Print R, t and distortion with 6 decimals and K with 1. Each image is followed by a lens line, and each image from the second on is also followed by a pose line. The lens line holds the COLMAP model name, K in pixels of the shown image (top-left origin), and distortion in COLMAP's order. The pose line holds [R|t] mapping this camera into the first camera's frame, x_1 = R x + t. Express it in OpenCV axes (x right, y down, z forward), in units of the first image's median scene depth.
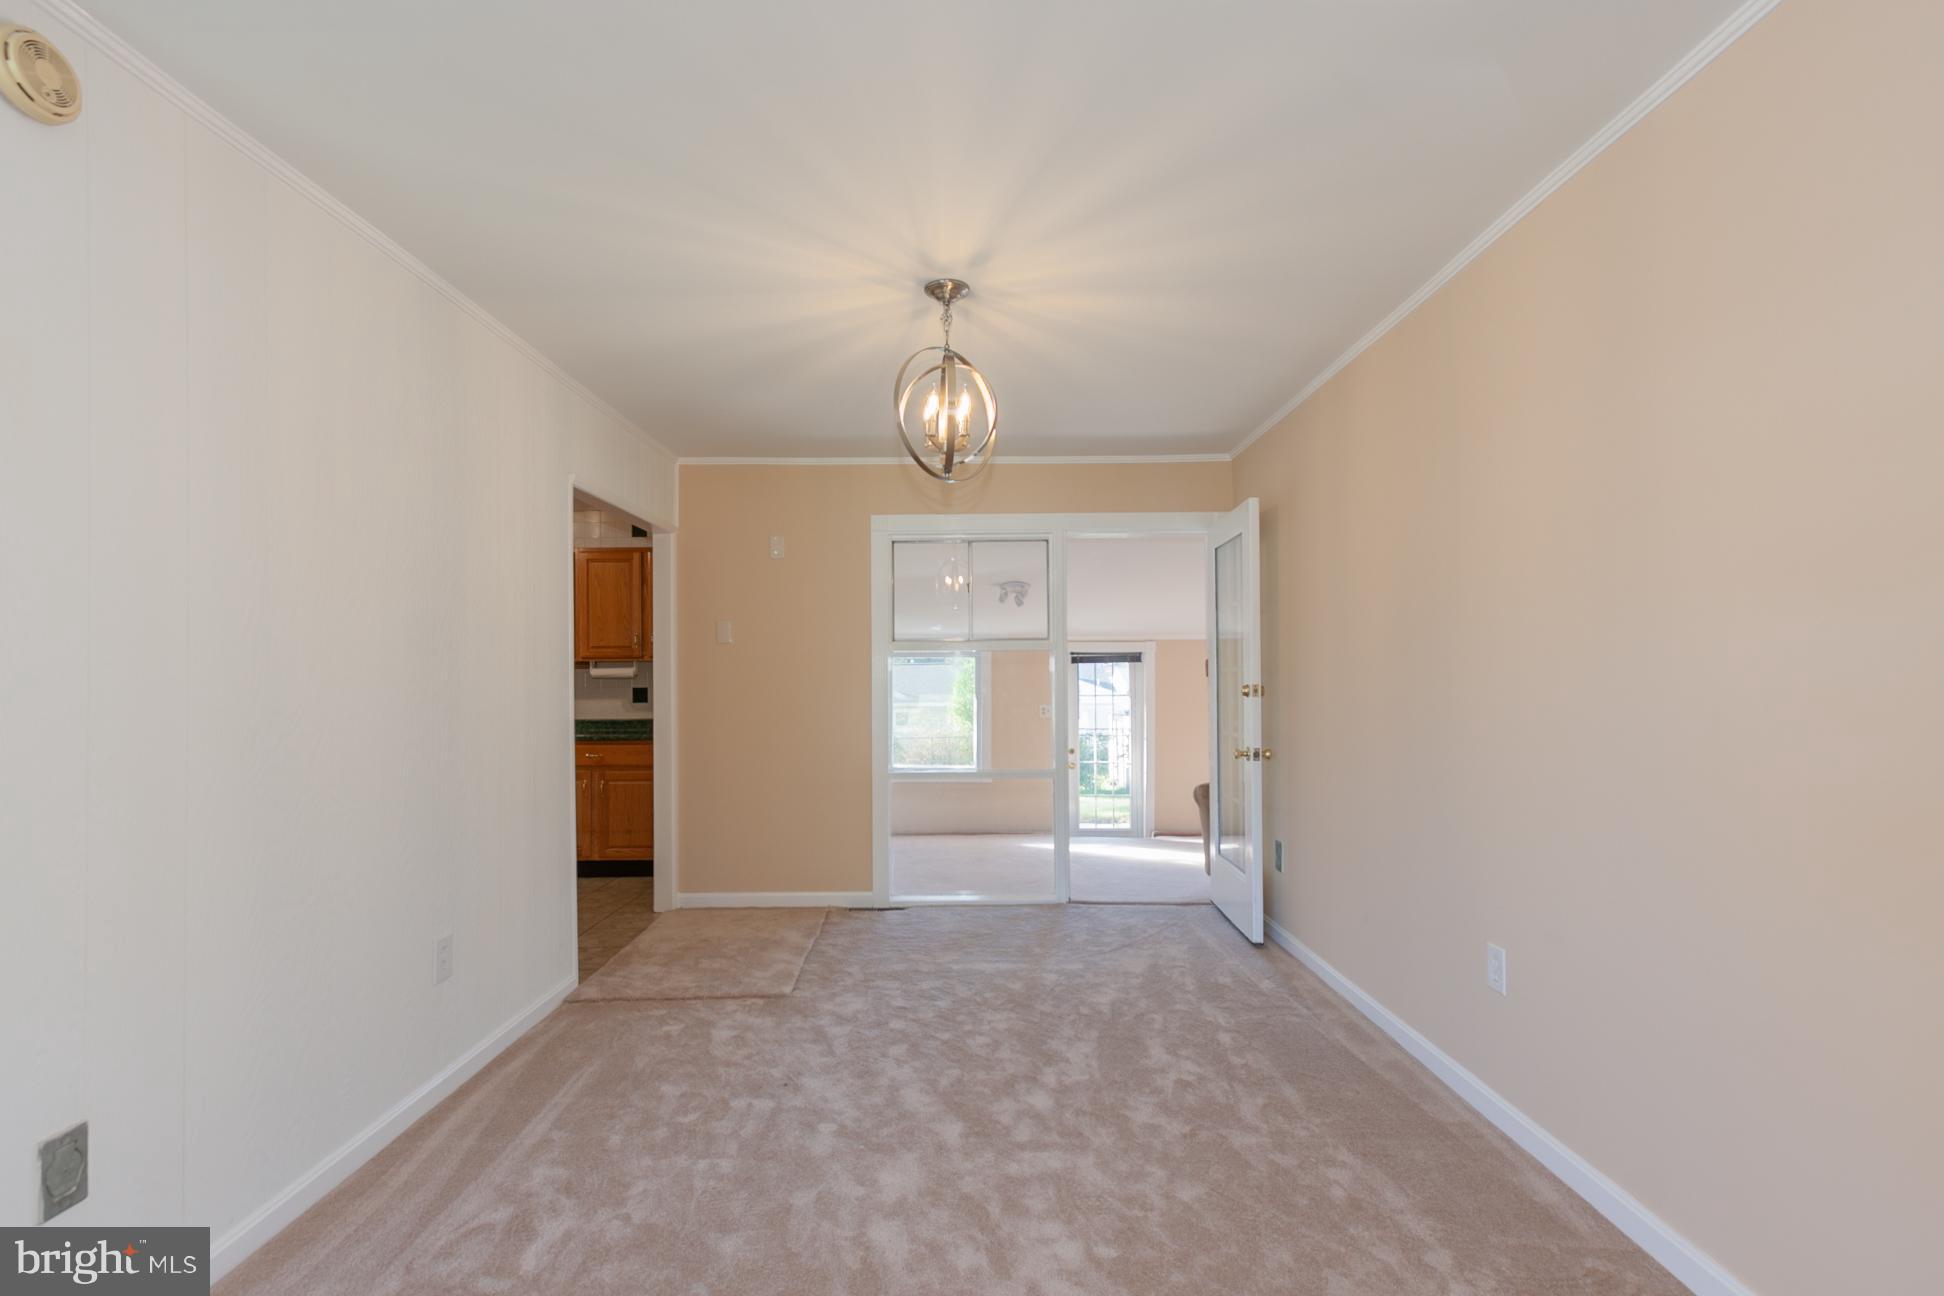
lens RADIAL K [[892.5, 0, 955.6], [0, 892.5, 669.9], [0, 0, 1]] dist [0.013258, -0.007008]
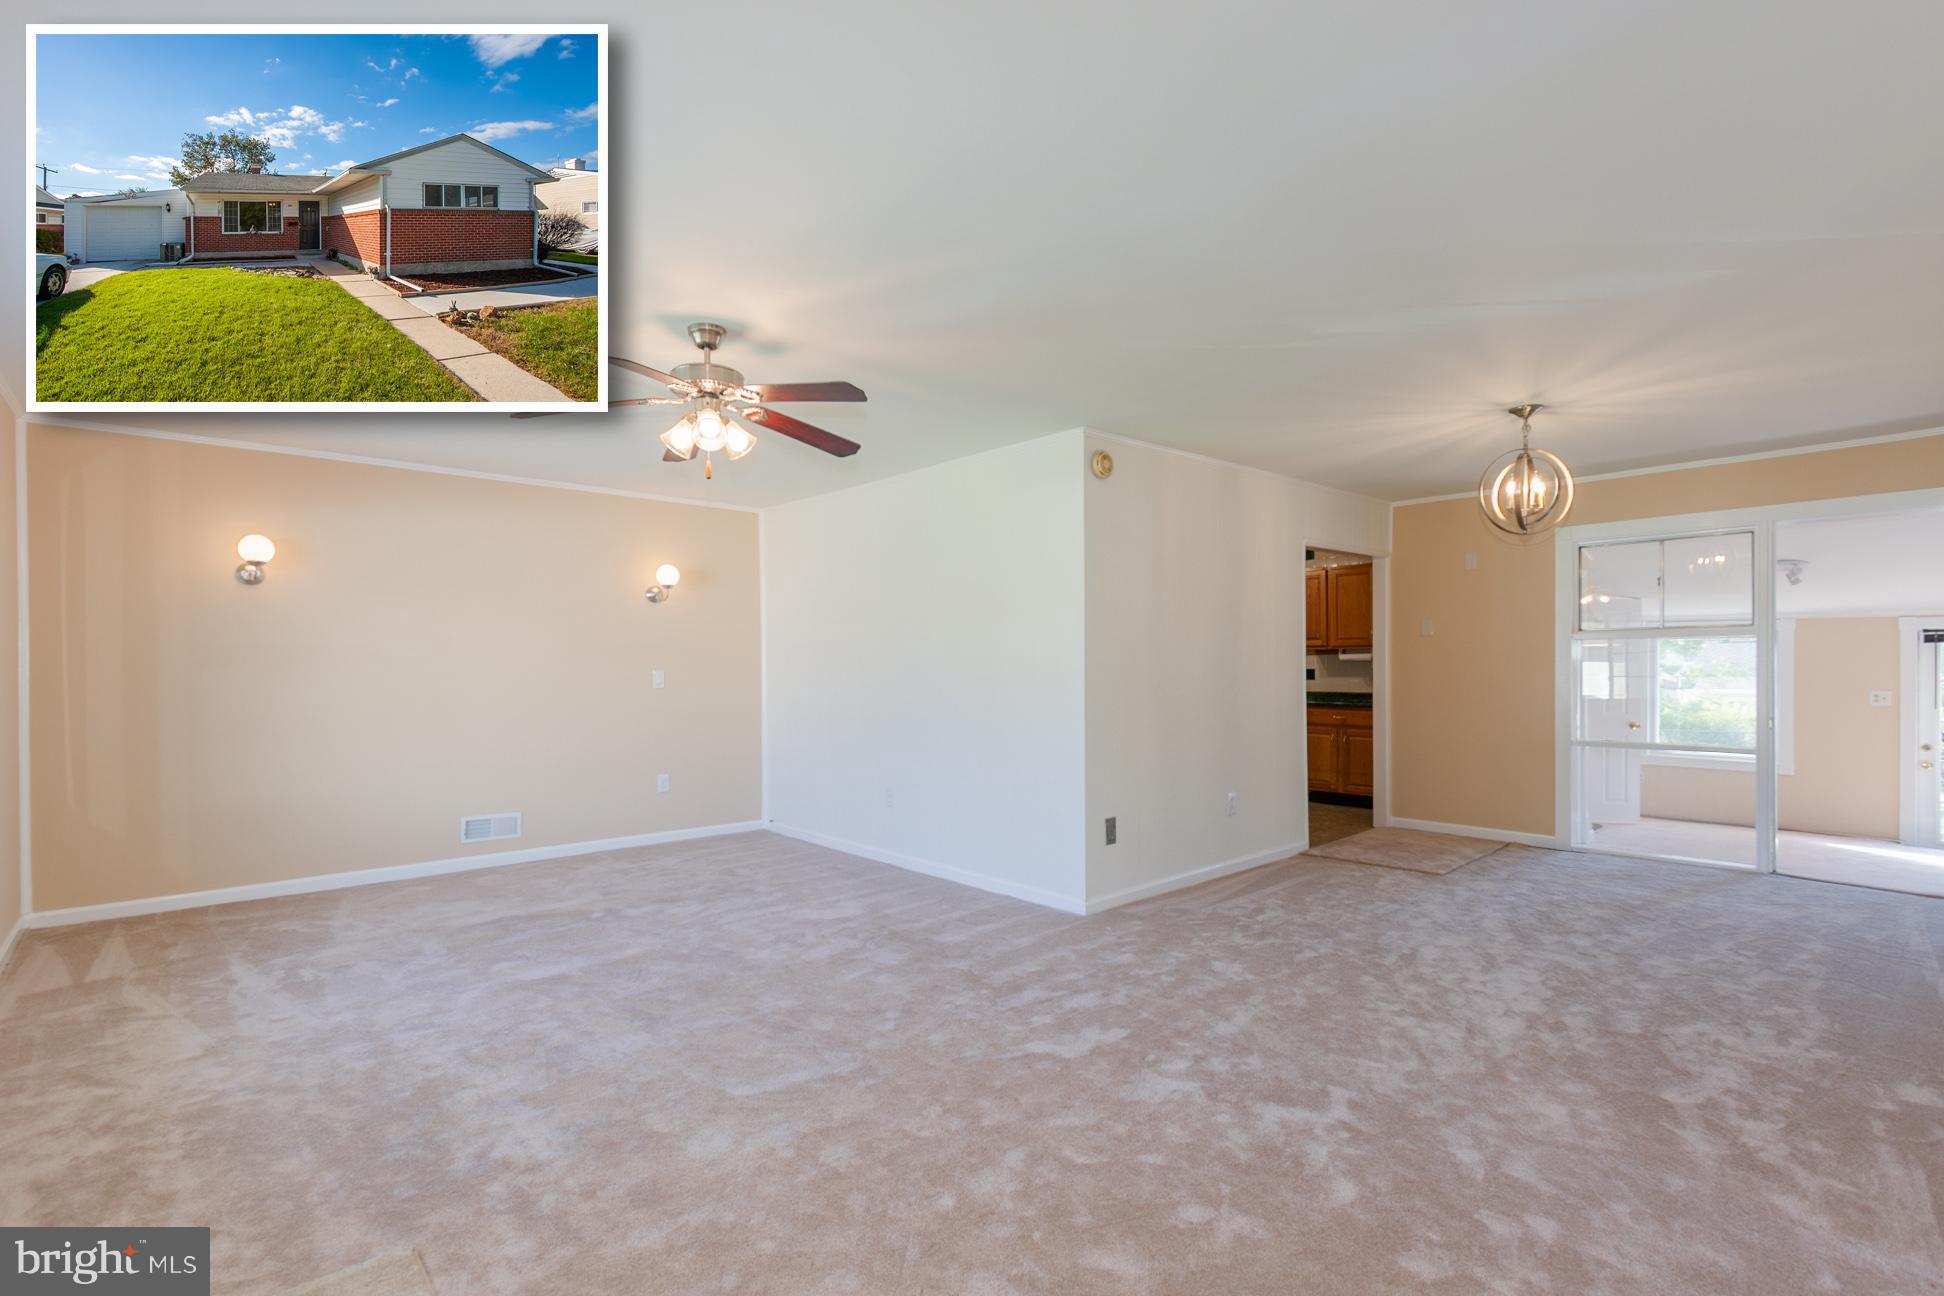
lens RADIAL K [[892.5, 0, 955.6], [0, 892.5, 669.9], [0, 0, 1]] dist [0.013258, -0.007008]
pose [[0.663307, 0.005816, -0.748325, 0.469179], [0.010791, 0.999791, 0.017335, -0.017340], [0.748270, -0.019574, 0.663106, -0.713516]]
